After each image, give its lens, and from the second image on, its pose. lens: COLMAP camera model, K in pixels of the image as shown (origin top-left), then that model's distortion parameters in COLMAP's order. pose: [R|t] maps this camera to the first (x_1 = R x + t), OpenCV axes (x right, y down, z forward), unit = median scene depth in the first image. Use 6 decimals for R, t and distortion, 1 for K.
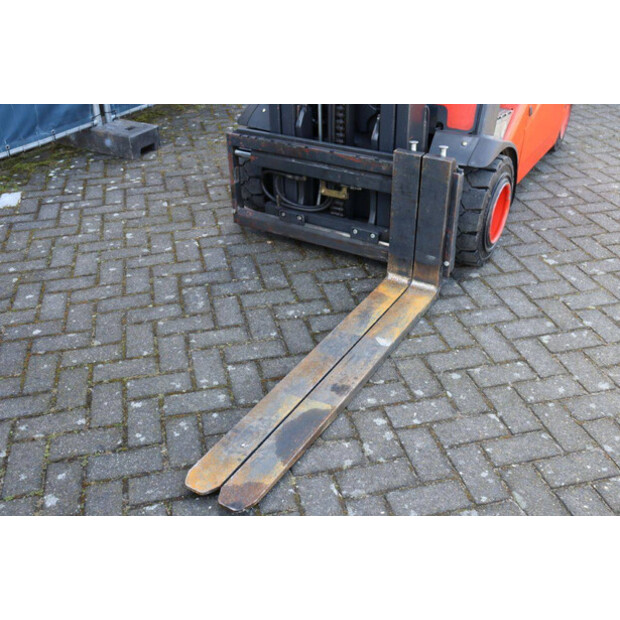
lens RADIAL K [[653.2, 0, 310.0], [0, 653.2, 310.0], [0, 0, 1]] dist [-0.062414, 0.004429]
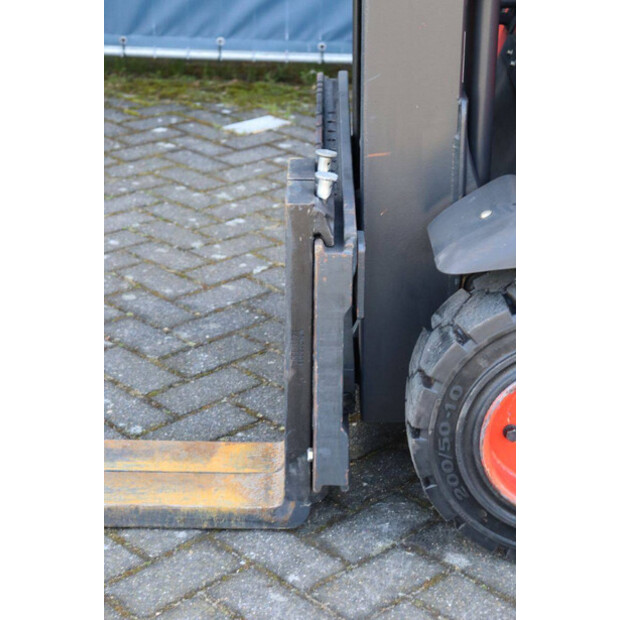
lens RADIAL K [[1427.5, 0, 310.0], [0, 1427.5, 310.0], [0, 0, 1]] dist [0.356247, 0.573667]
pose [[0.508171, 0.363967, -0.780570, 0.842077], [-0.483416, 0.870623, 0.091241, -0.222995], [0.712791, 0.330974, 0.618373, 0.385213]]
